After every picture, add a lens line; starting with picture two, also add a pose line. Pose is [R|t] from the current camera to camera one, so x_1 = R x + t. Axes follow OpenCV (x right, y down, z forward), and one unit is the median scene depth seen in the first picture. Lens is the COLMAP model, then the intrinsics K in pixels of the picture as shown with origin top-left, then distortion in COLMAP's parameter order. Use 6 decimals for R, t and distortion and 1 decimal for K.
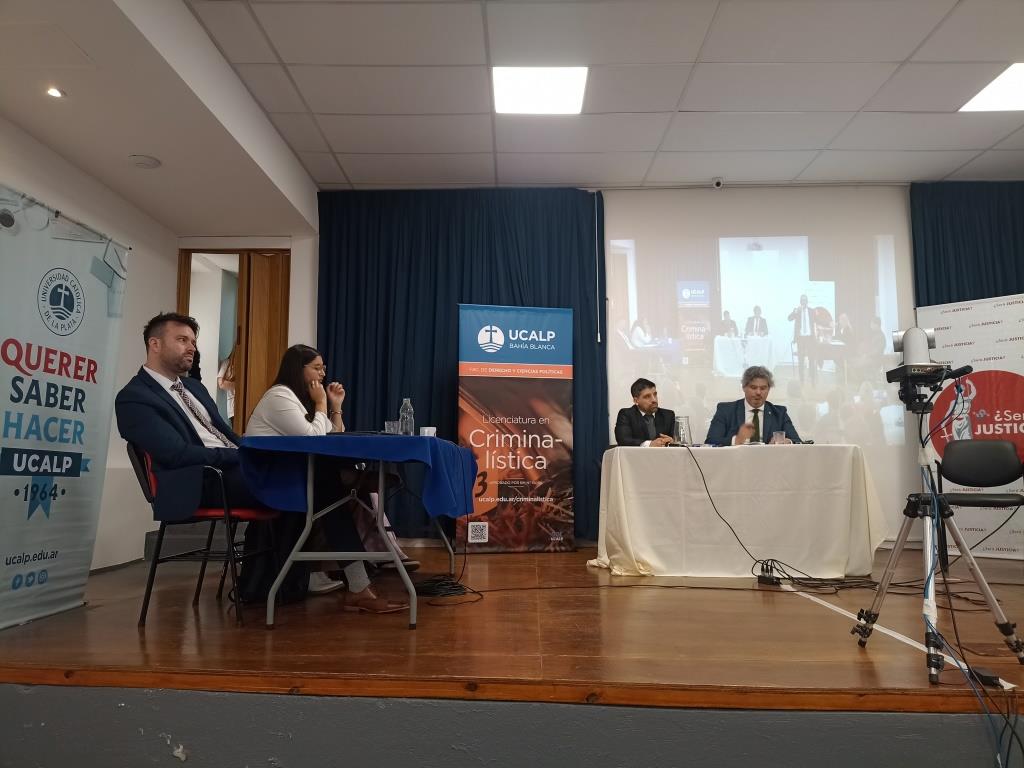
lens RADIAL K [[739.9, 0, 516.4], [0, 739.9, 382.8], [0, 0, 1]] dist [0.053237, -0.069976]
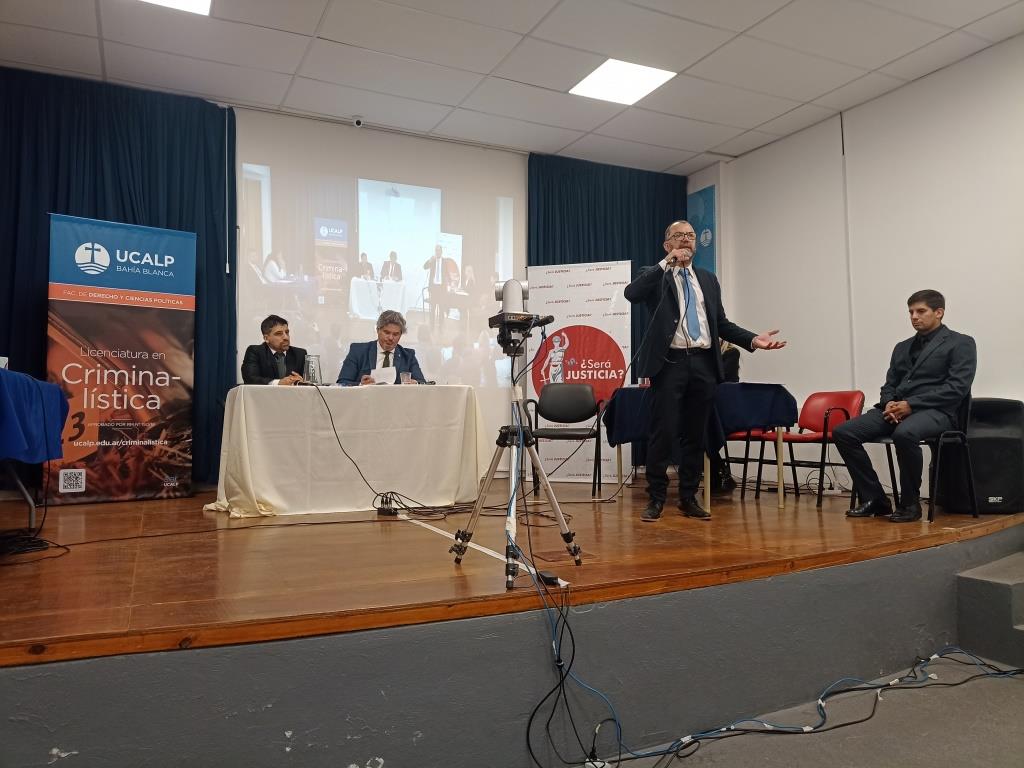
lens RADIAL K [[739.9, 0, 505.1], [0, 739.9, 382.9], [0, 0, 1]] dist [0.053237, -0.069976]
pose [[0.895985, 0.015288, 0.443822, 0.016723], [-0.049980, 0.996529, 0.066573, 0.003778], [-0.441263, -0.081831, 0.893639, -0.001462]]
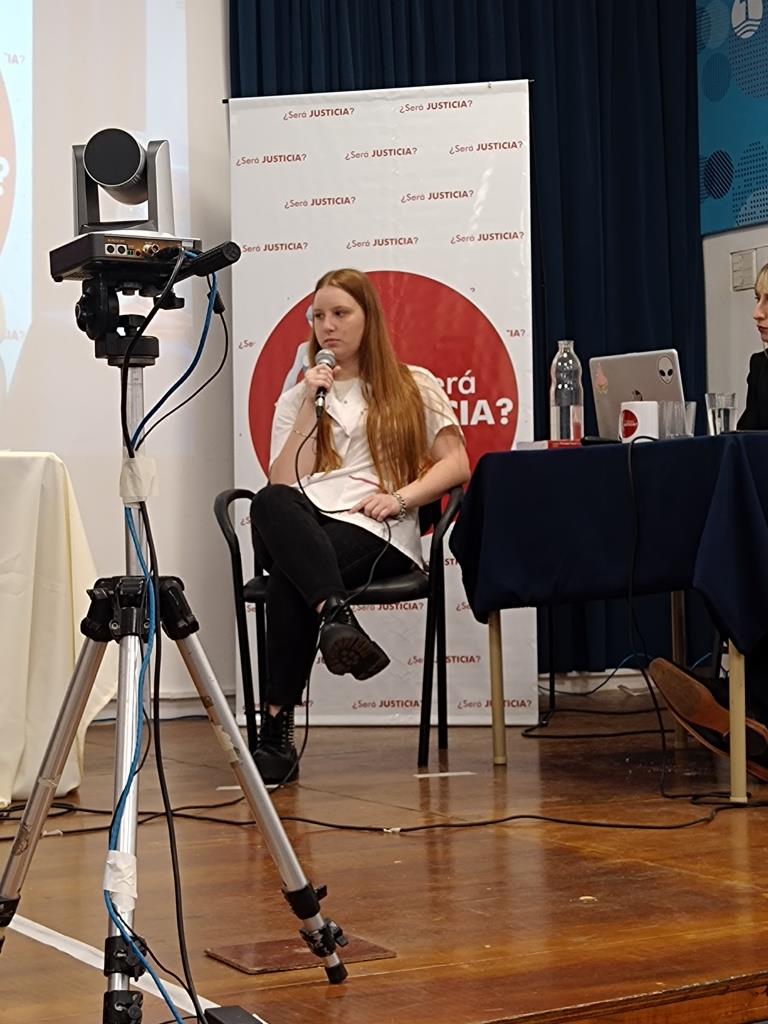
lens RADIAL K [[2106.0, 0, 380.0], [0, 2106.0, 519.2], [0, 0, 1]] dist [0.084801, 0.000000]
pose [[0.857337, -0.019390, 0.514390, 0.055970], [-0.038332, 0.994111, 0.101361, 0.002715], [-0.513326, -0.106618, 0.851545, 0.012497]]
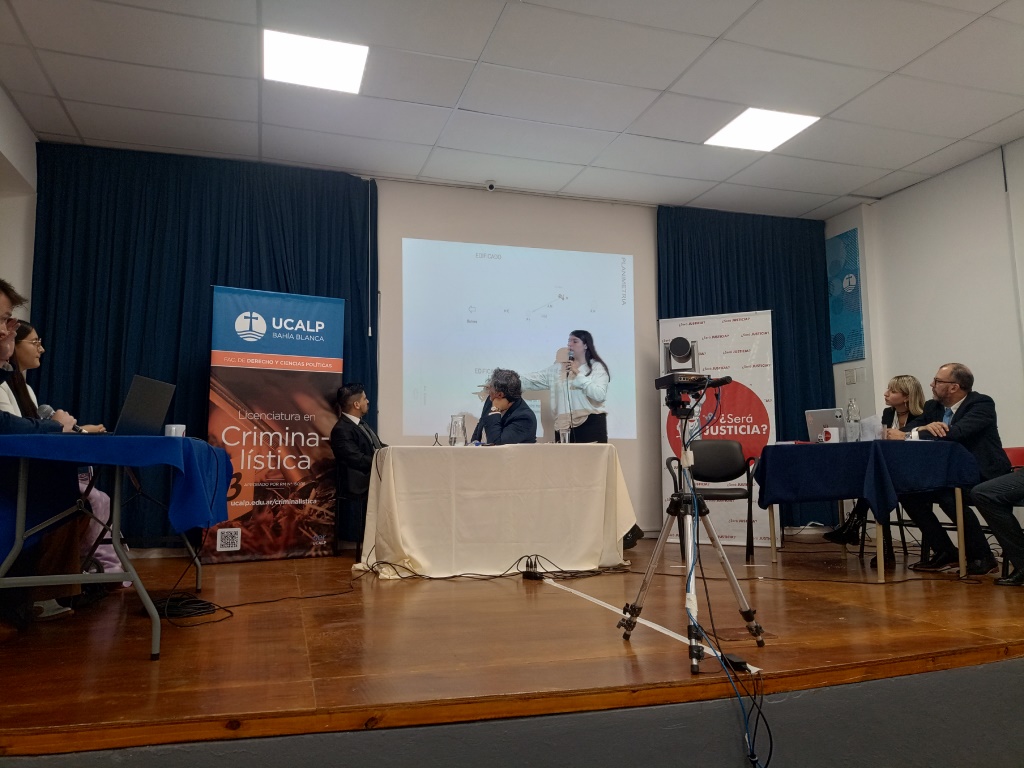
lens RADIAL K [[739.9, 0, 512.2], [0, 739.9, 386.7], [0, 0, 1]] dist [0.053237, -0.069976]
pose [[0.950002, 0.027465, 0.311033, -0.015512], [-0.031260, 0.999485, 0.007222, -0.003061], [-0.310675, -0.016584, 0.950372, 0.034351]]
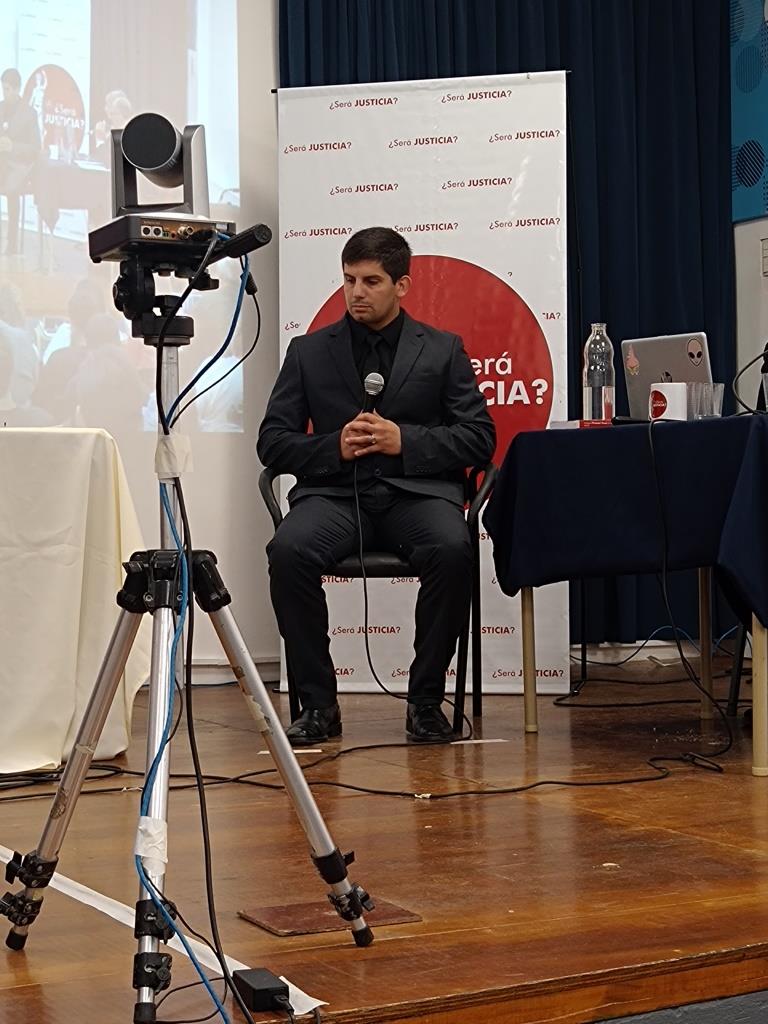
lens RADIAL K [[2013.7, 0, 386.4], [0, 2013.7, 518.4], [0, 0, 1]] dist [0.076742, 0.000000]
pose [[0.867210, -0.019137, 0.497575, 0.066056], [-0.043686, 0.992484, 0.114311, 0.002947], [-0.496023, -0.120869, 0.859856, 0.019639]]
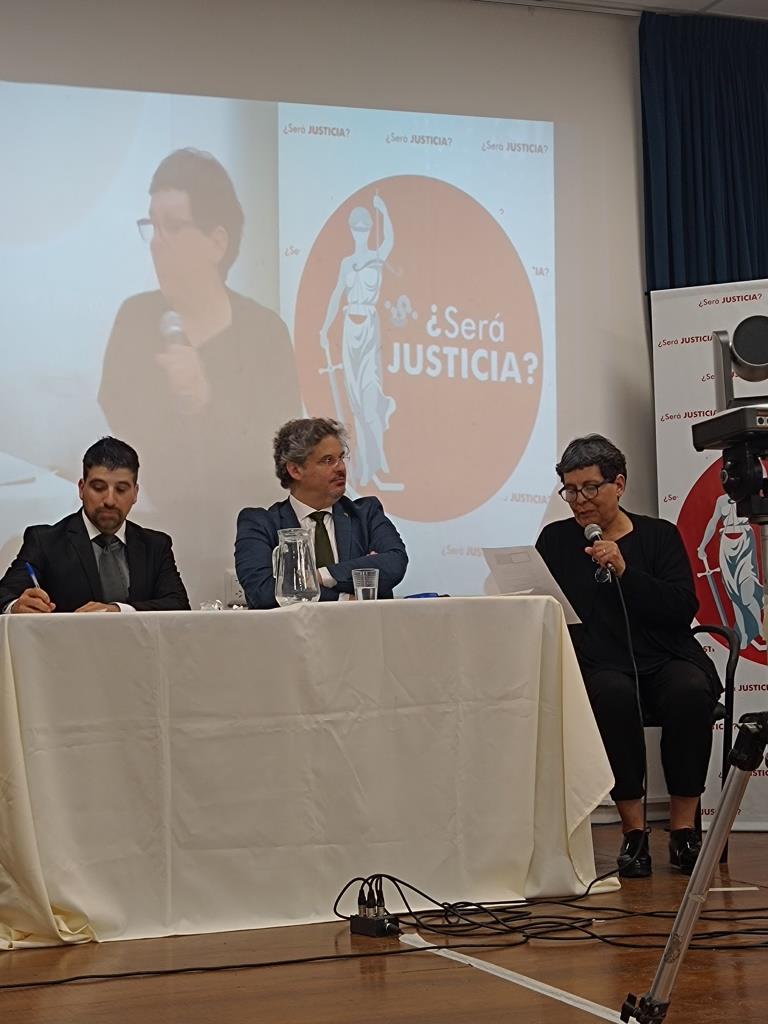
lens RADIAL K [[1769.5, 0, 393.3], [0, 1769.5, 507.2], [0, 0, 1]] dist [0.105957, 0.000000]
pose [[0.928274, 0.001058, 0.371894, -0.017937], [-0.012829, 0.999492, 0.029180, 0.002566], [-0.371675, -0.031858, 0.927816, 0.078842]]
